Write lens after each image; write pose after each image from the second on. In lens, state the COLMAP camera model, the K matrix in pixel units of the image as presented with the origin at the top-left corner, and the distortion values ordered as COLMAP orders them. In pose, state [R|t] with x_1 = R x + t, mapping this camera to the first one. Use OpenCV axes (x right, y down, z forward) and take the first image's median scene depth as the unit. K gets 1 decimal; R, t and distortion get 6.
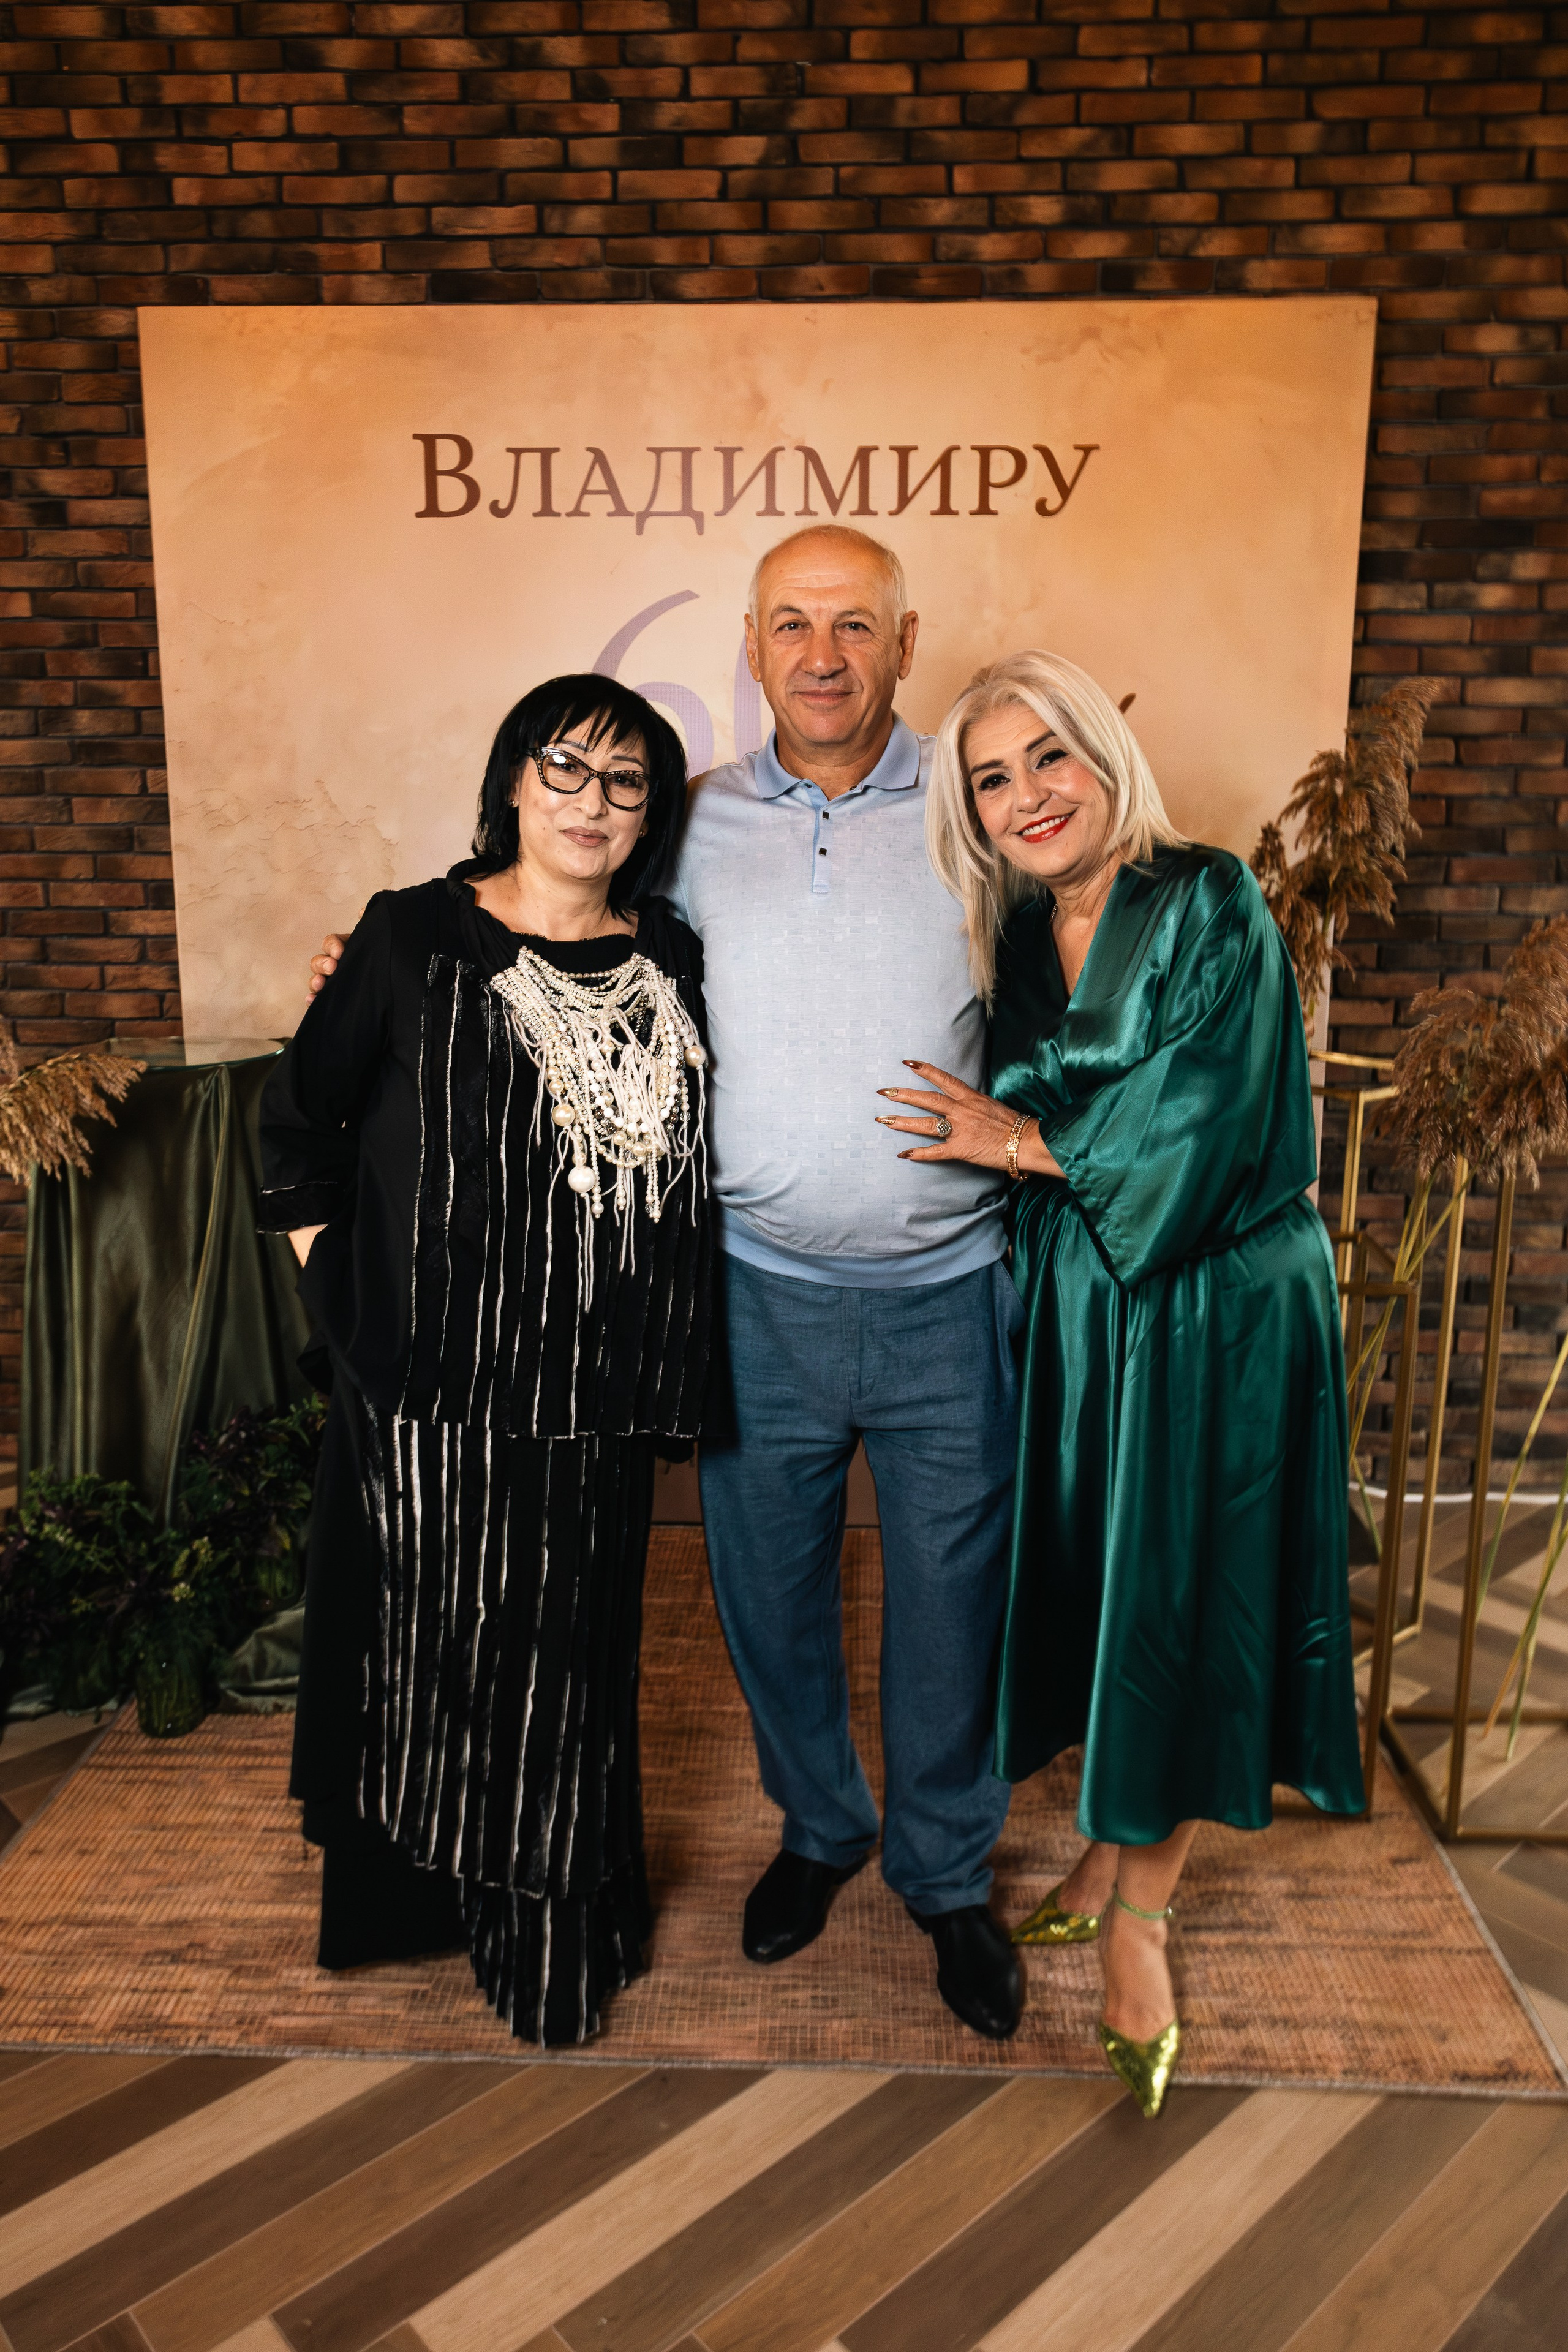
lens RADIAL K [[1728.9, 0, 788.1], [0, 1728.9, 1158.3], [0, 0, 1]] dist [-0.015868, 0.030428]
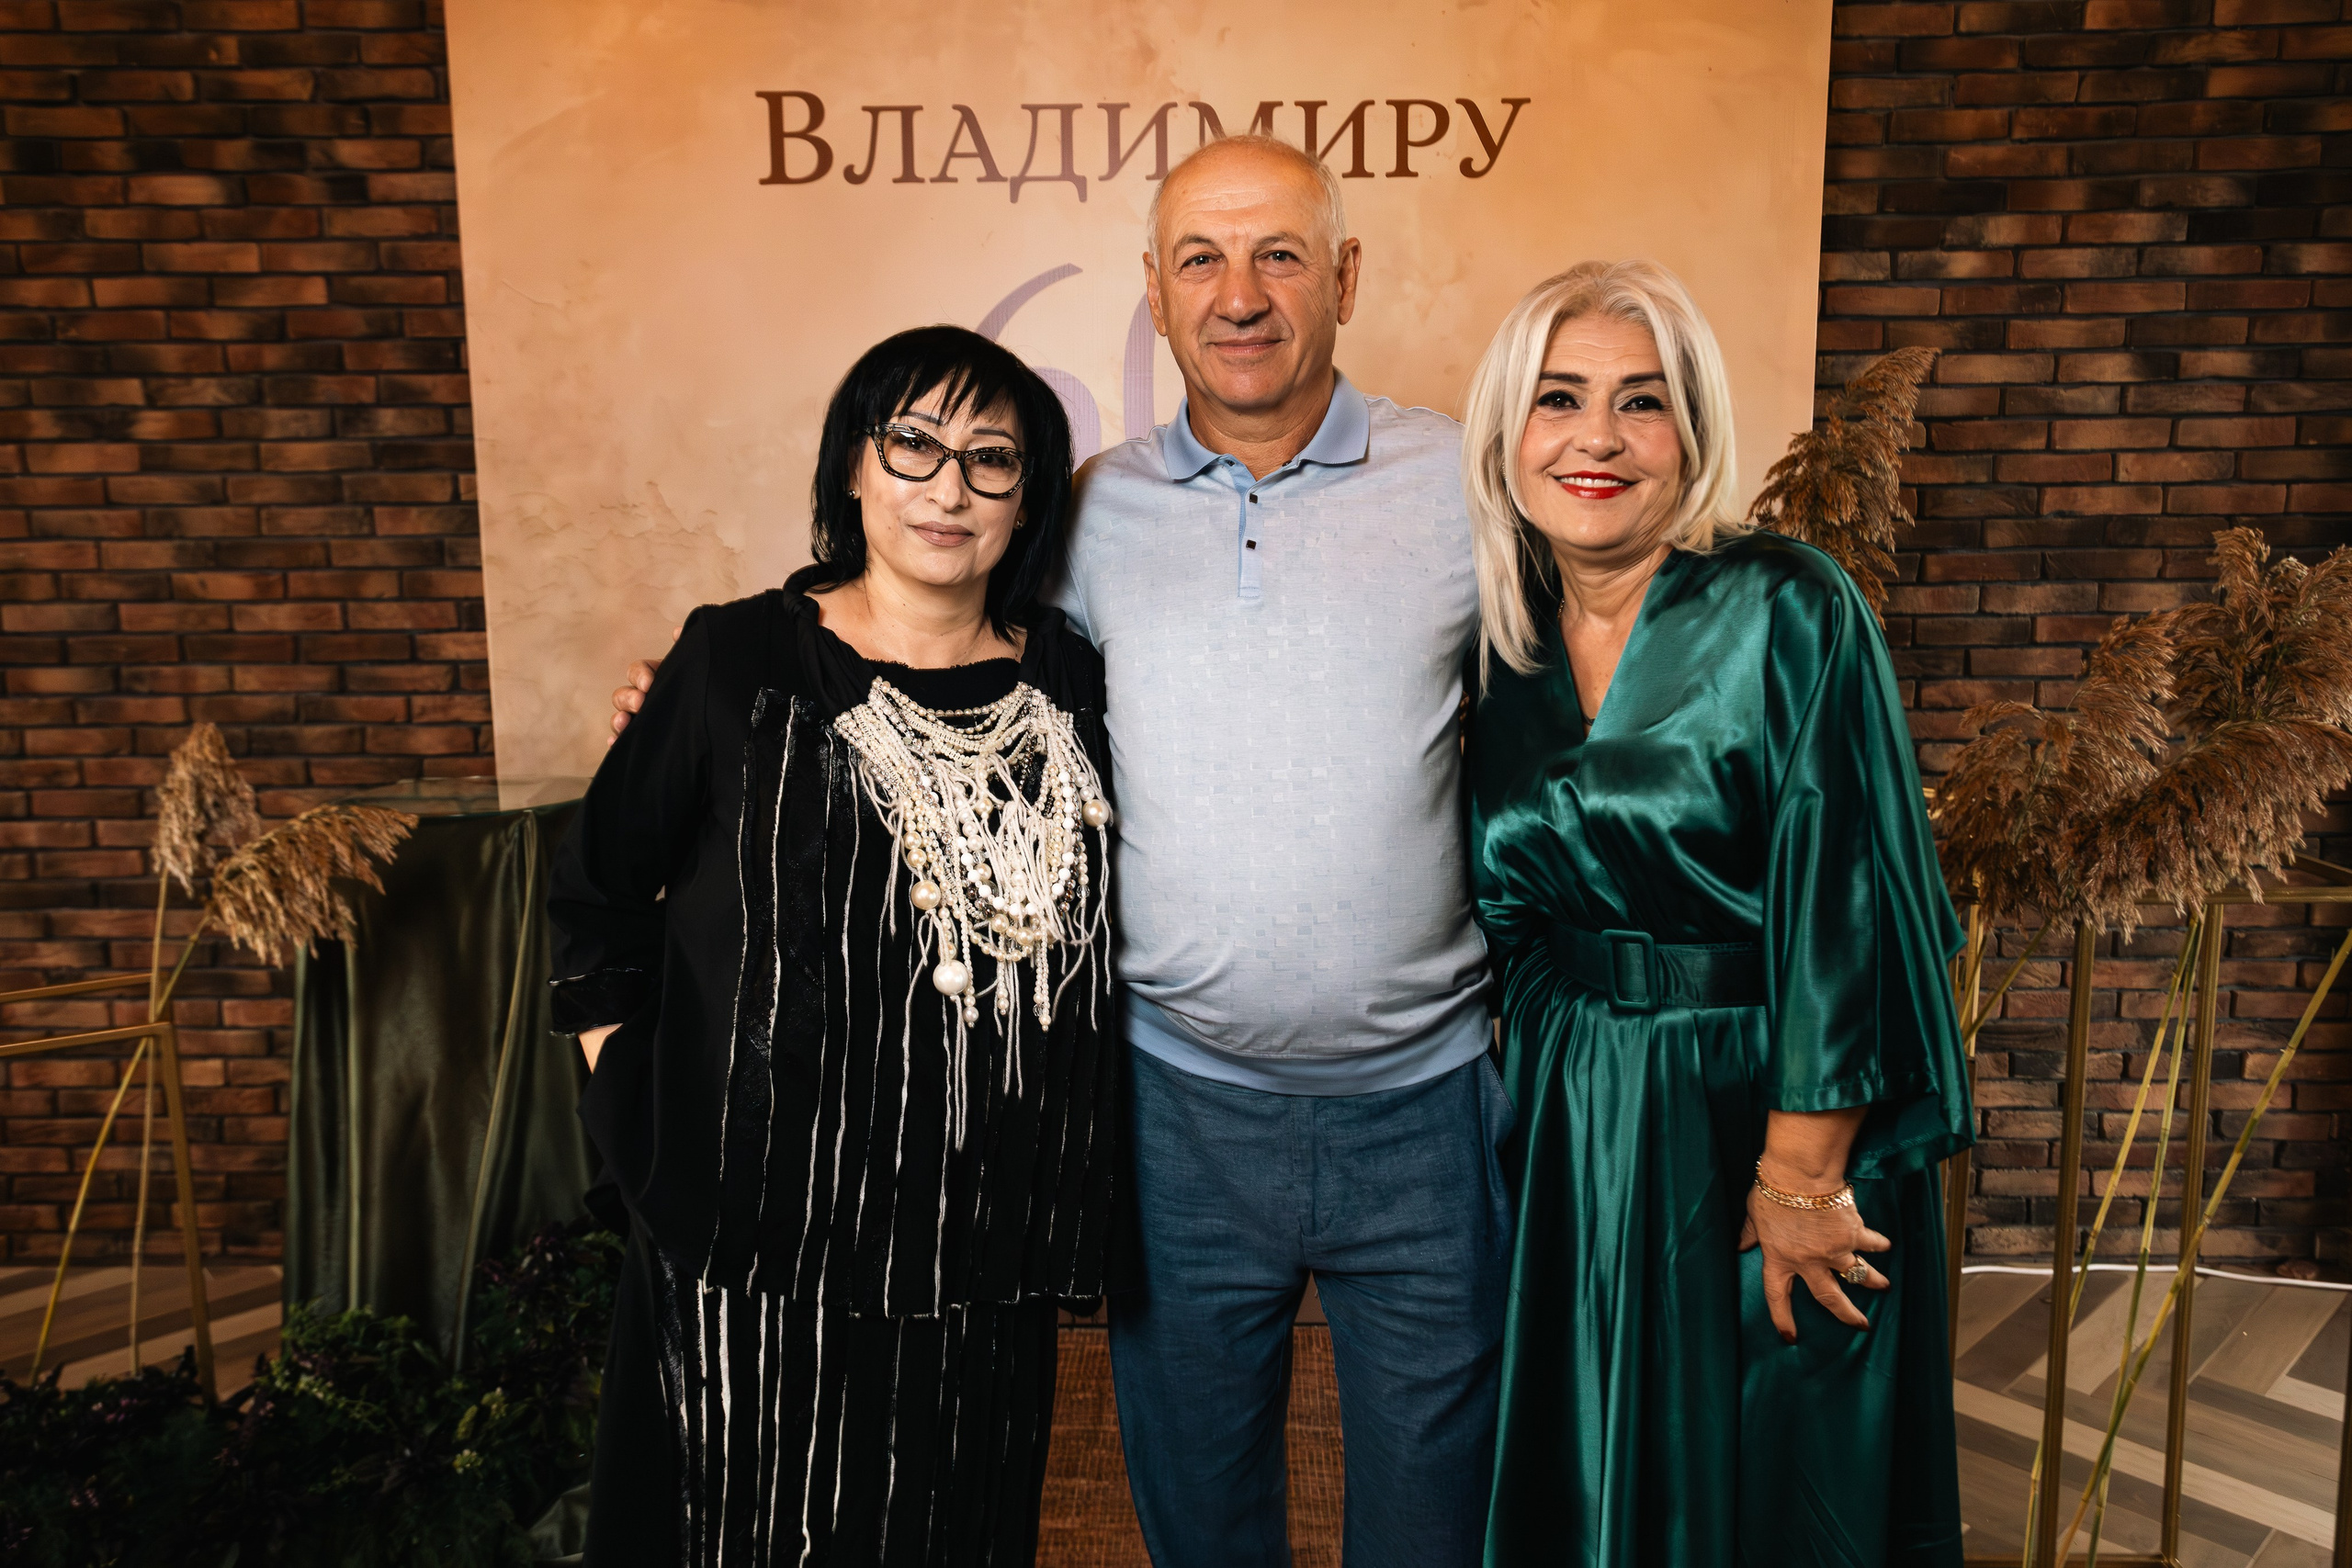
lens RADIAL K [[1707.1, 0, 1204.5], [0, 1707.1, 778.2], [0, 0, 1]] dist [-0.015616, 0.032717]
pose [[0.999621, -0.015955, 0.022434, -0.012792], [0.017144, 0.998402, -0.053843, -0.017541], [-0.021539, 0.054207, 0.998297, 0.140823]]
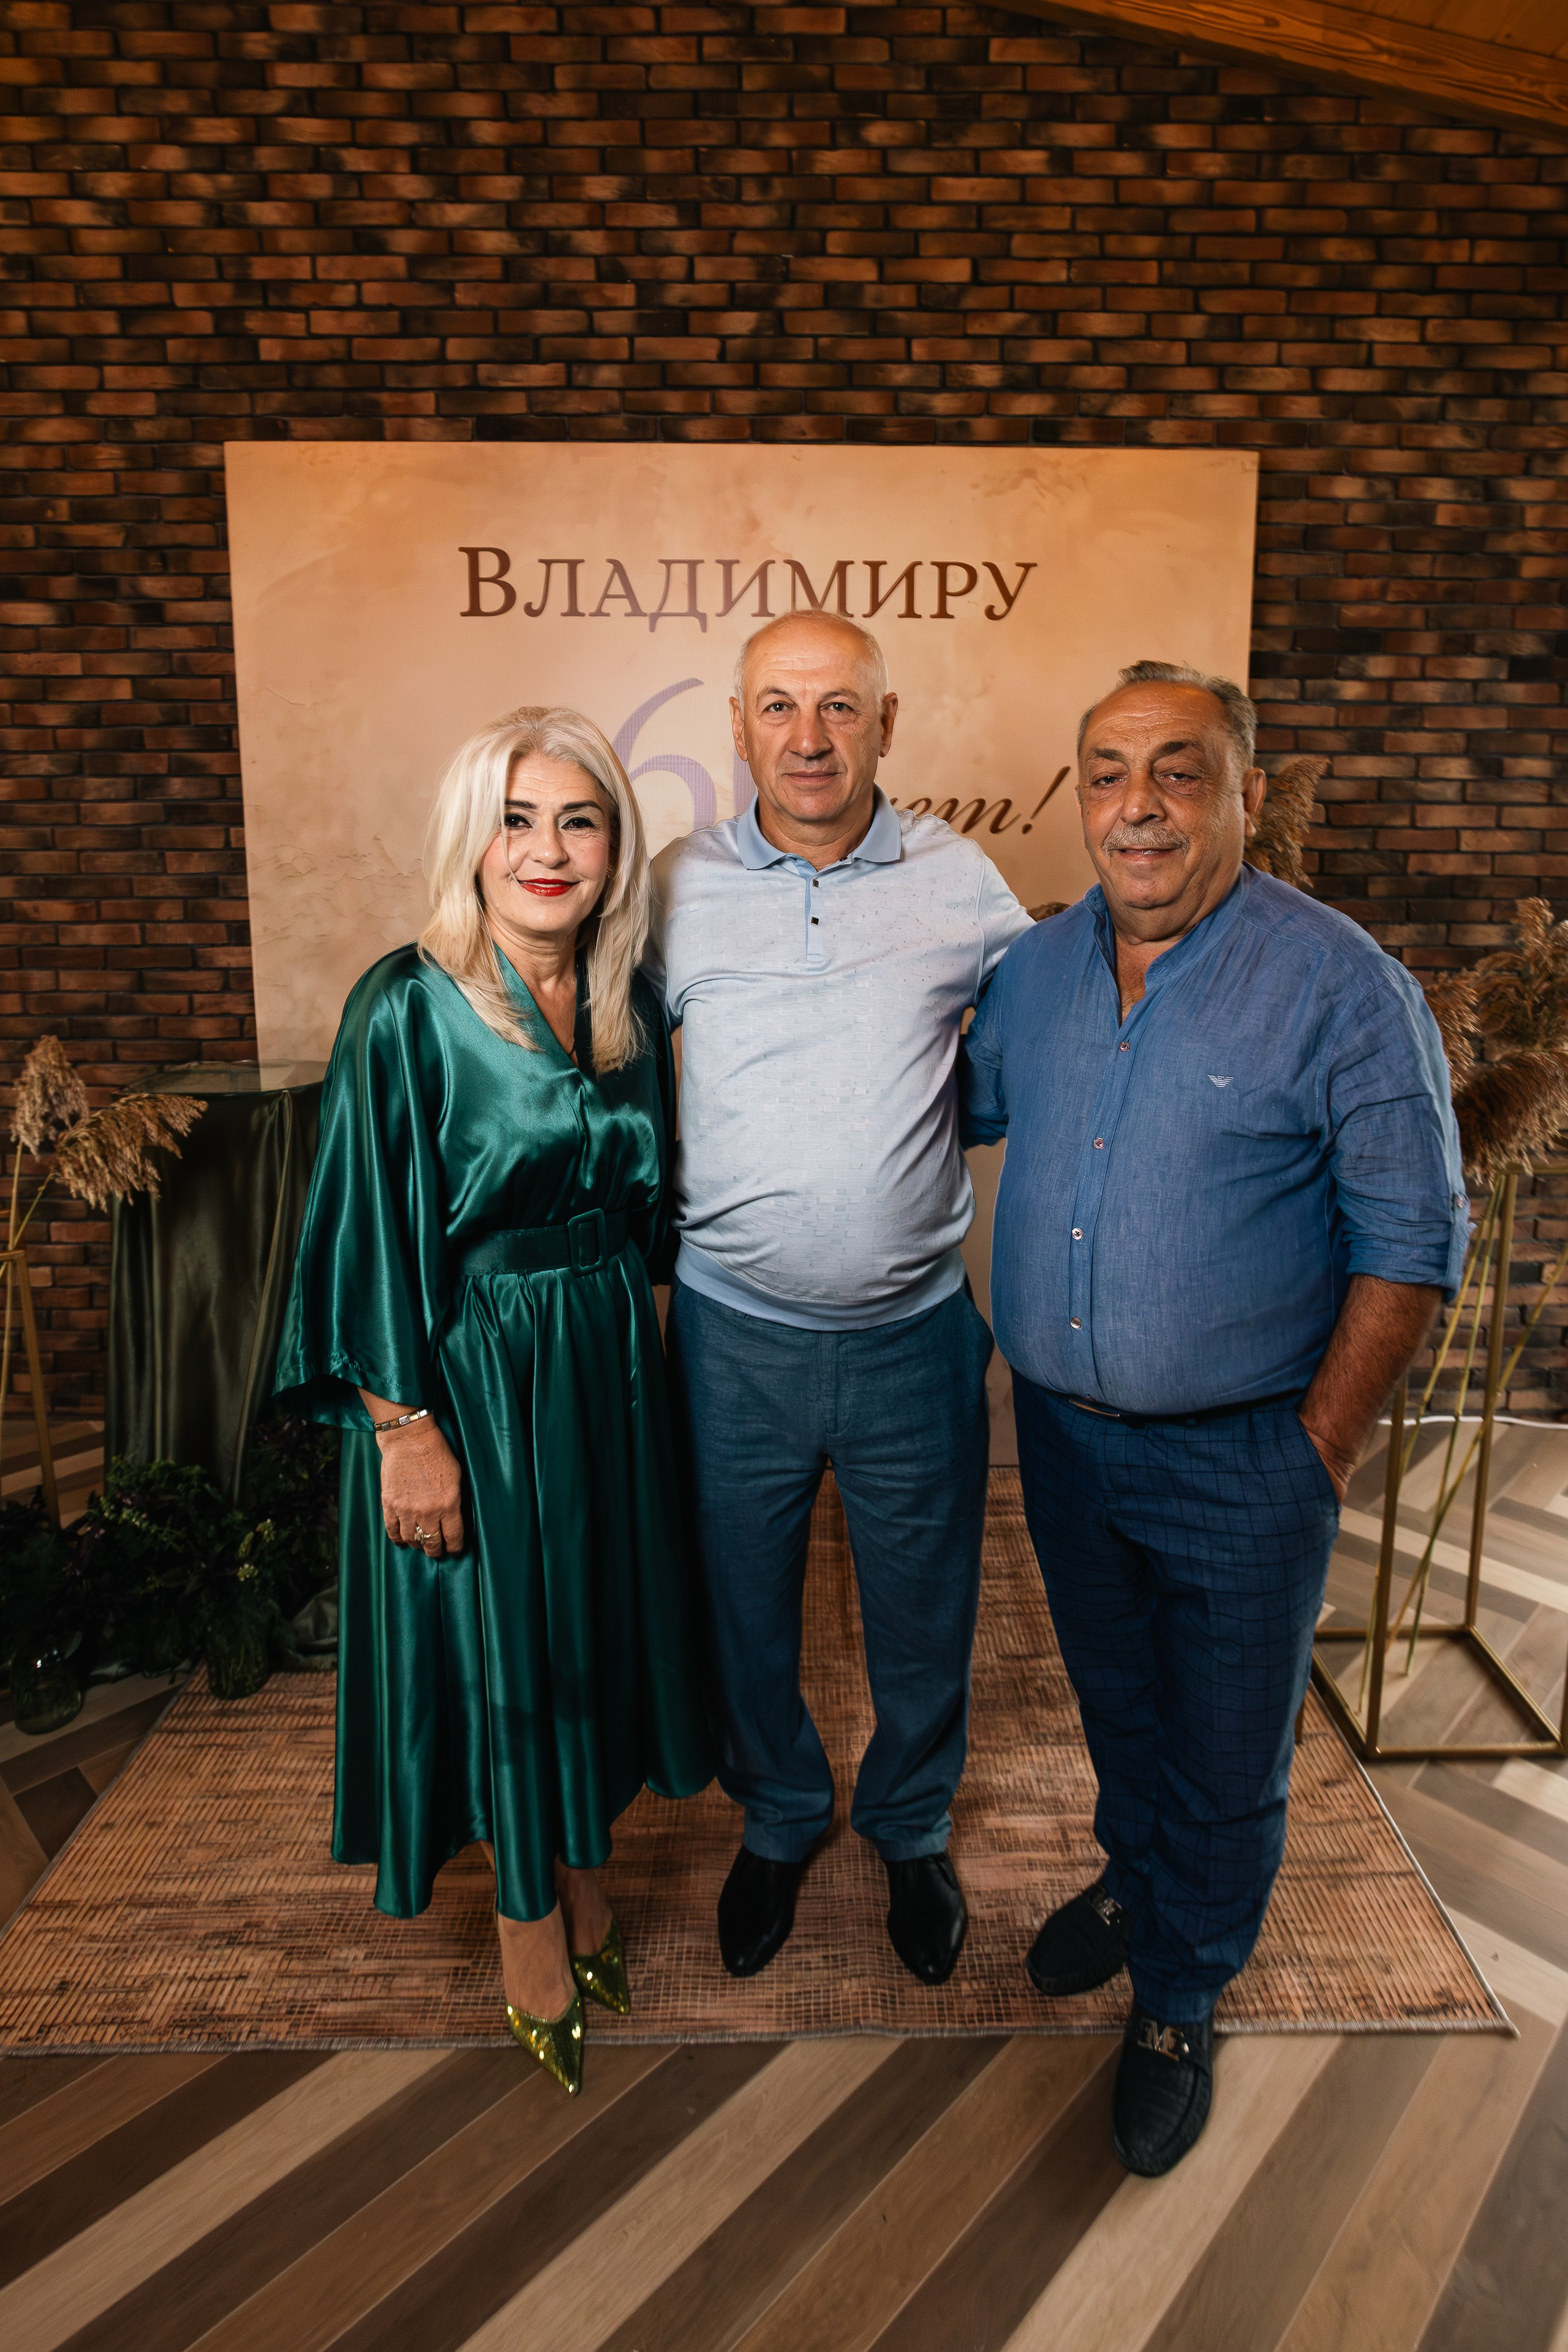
lens RADIAL K [[1328.5, 0, 847.8], [0, 1328.5, 1049.1], [0, 0, 1]] dist [-0.063442, 0.036755]
pose [[0.997999, -0.009049, 0.062586, -0.011690], [0.011501, 0.999175, -0.038937, -0.039493], [-0.062182, 0.039578, 0.997280, 0.103635]]
